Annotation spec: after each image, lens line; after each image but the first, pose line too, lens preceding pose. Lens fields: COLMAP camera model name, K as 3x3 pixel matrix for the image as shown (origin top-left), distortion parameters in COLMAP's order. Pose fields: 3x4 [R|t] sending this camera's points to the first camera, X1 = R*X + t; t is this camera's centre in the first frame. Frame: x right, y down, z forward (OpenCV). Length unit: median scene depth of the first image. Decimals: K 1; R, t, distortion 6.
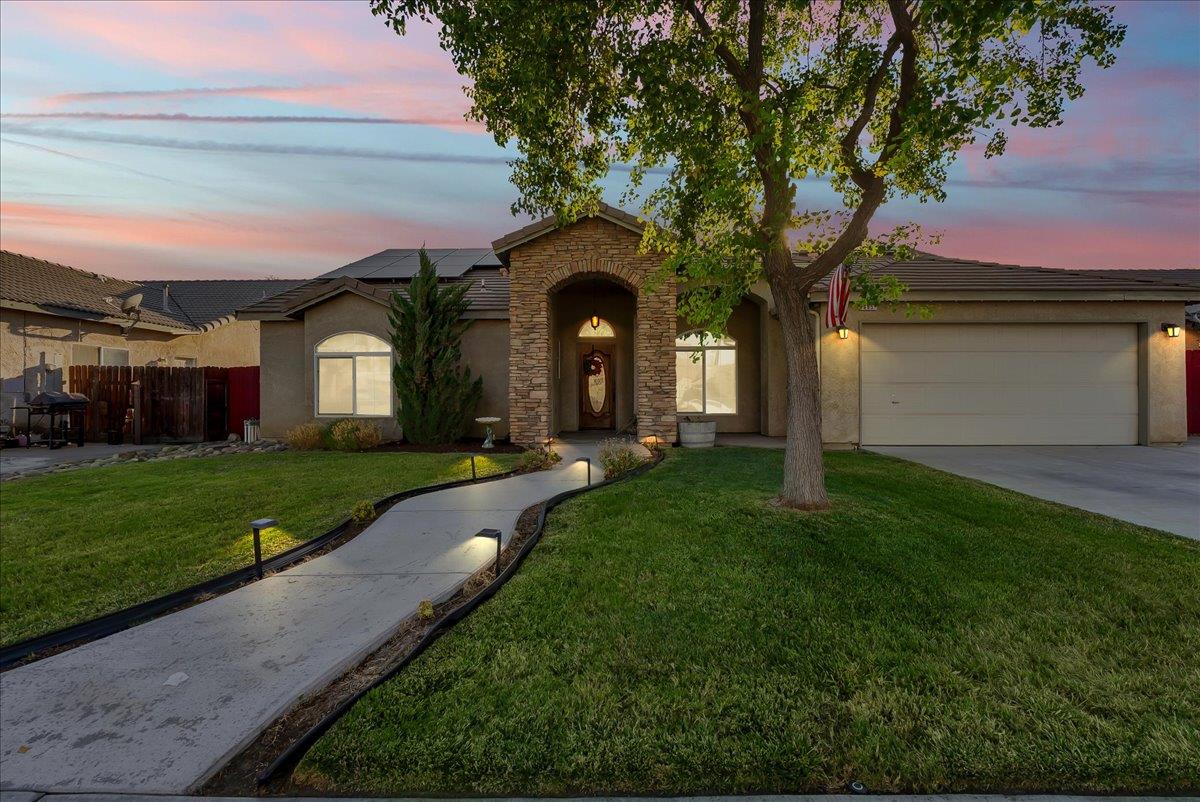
lens RADIAL K [[557.9, 0, 600.0], [0, 557.9, 401.0], [0, 0, 1]] dist [-0.014167, 0.000030]
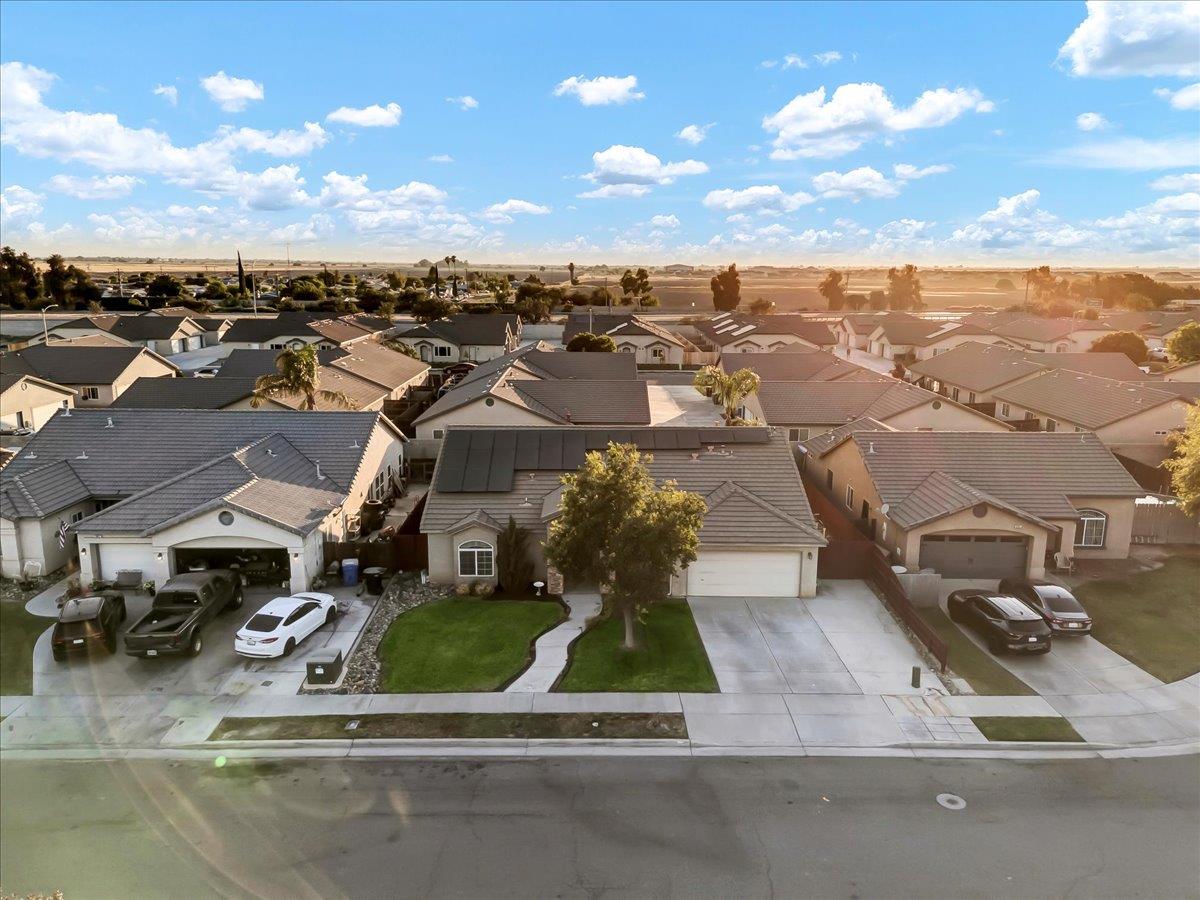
lens RADIAL K [[878.7, 0, 600.0], [0, 878.7, 450.0], [0, 0, 1]] dist [0.074833, -0.068963]
pose [[0.999632, 0.005924, 0.026458, -0.036297], [-0.011180, 0.979081, 0.203166, -1.347994], [-0.024701, -0.203387, 0.978787, -2.709680]]
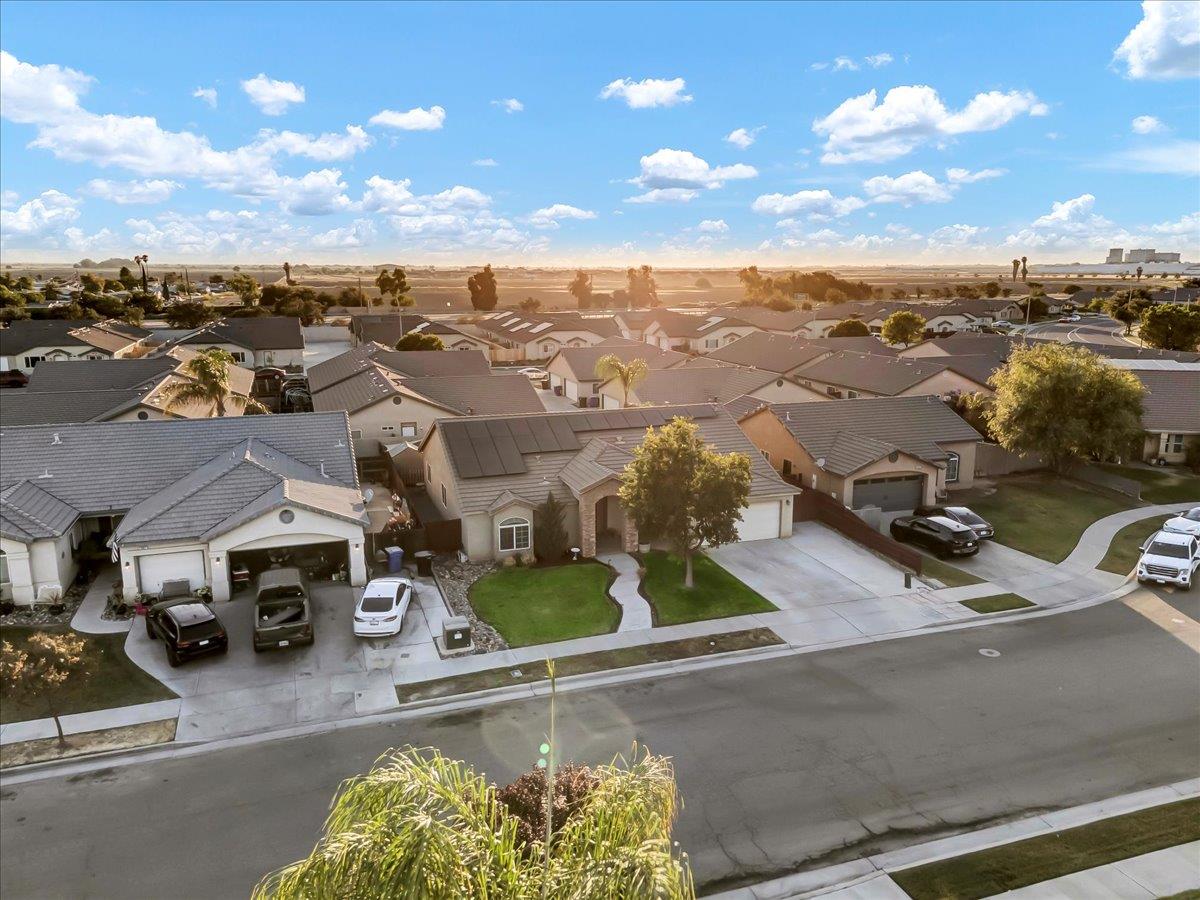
lens RADIAL K [[878.7, 0, 600.0], [0, 878.7, 450.0], [0, 0, 1]] dist [0.074833, -0.068963]
pose [[0.940505, -0.065185, 0.333468, -1.523320], [-0.003335, 0.979607, 0.200897, -1.345583], [-0.339763, -0.190057, 0.921108, -3.009392]]
